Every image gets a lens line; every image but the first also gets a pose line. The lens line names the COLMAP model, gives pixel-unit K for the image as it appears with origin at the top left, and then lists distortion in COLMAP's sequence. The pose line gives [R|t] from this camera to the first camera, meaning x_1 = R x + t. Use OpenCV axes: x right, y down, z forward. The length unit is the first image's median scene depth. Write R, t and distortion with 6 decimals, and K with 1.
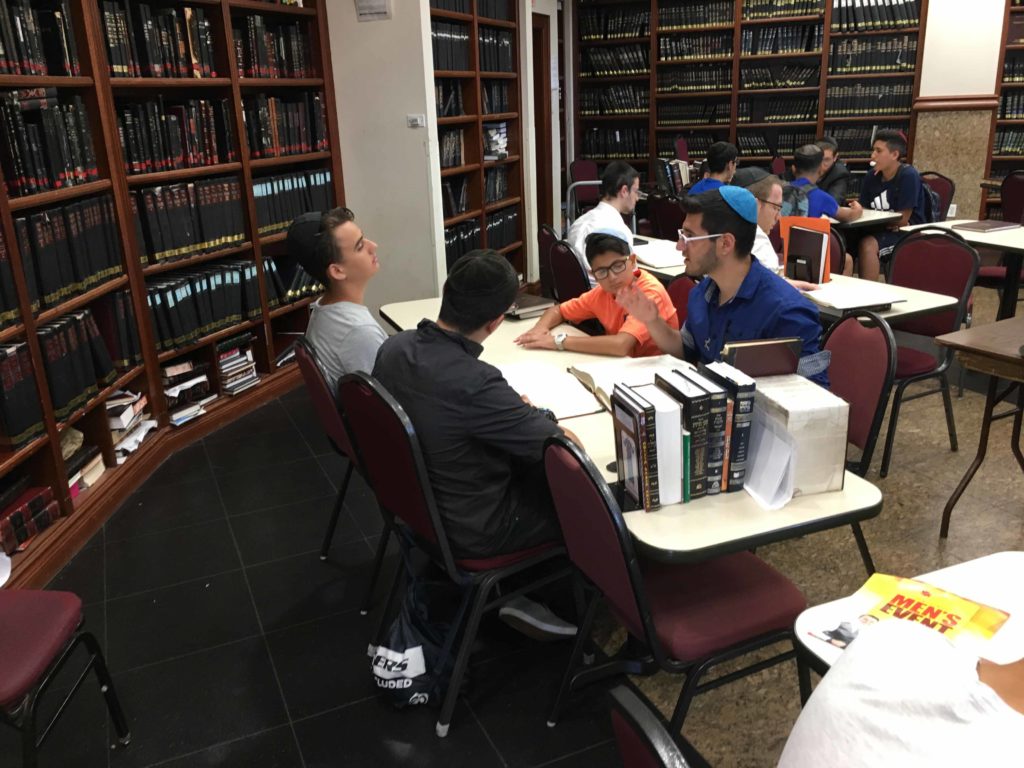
lens RADIAL K [[878.4, 0, 513.4], [0, 878.4, 377.9], [0, 0, 1]] dist [0.073383, -0.100884]
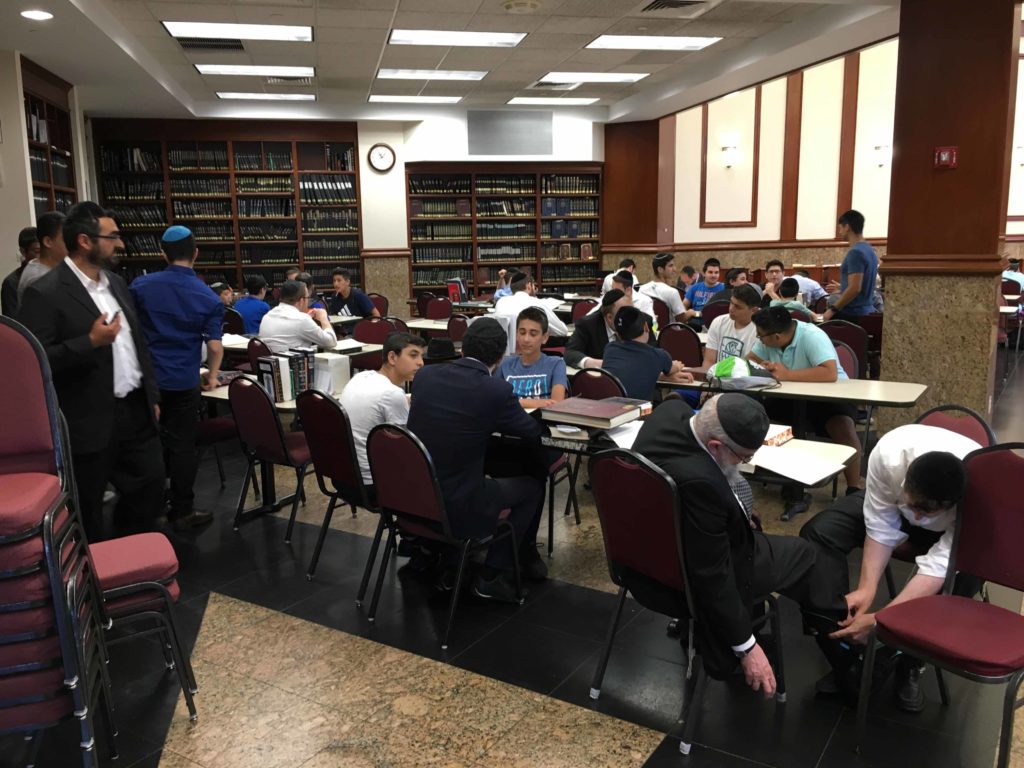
lens RADIAL K [[878.4, 0, 518.5], [0, 878.4, 385.4], [0, 0, 1]] dist [0.073383, -0.100884]
pose [[0.844103, -0.067910, 0.531863, -0.126821], [0.149264, 0.982497, -0.111444, 0.112555], [-0.514986, 0.173459, 0.839465, -0.334747]]
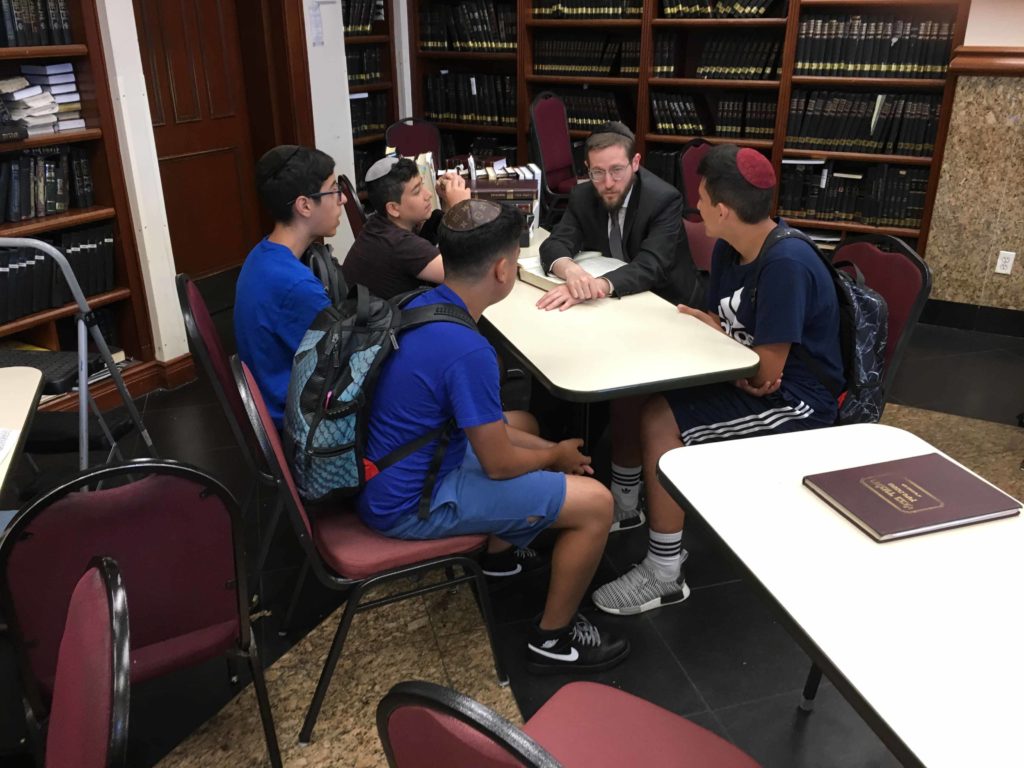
lens RADIAL K [[878.4, 0, 513.1], [0, 878.4, 381.2], [0, 0, 1]] dist [0.073383, -0.100884]
pose [[0.989166, 0.088054, -0.117462, 0.259581], [-0.077304, 0.992648, 0.093138, -0.140235], [0.124799, -0.083048, 0.988700, 0.408288]]
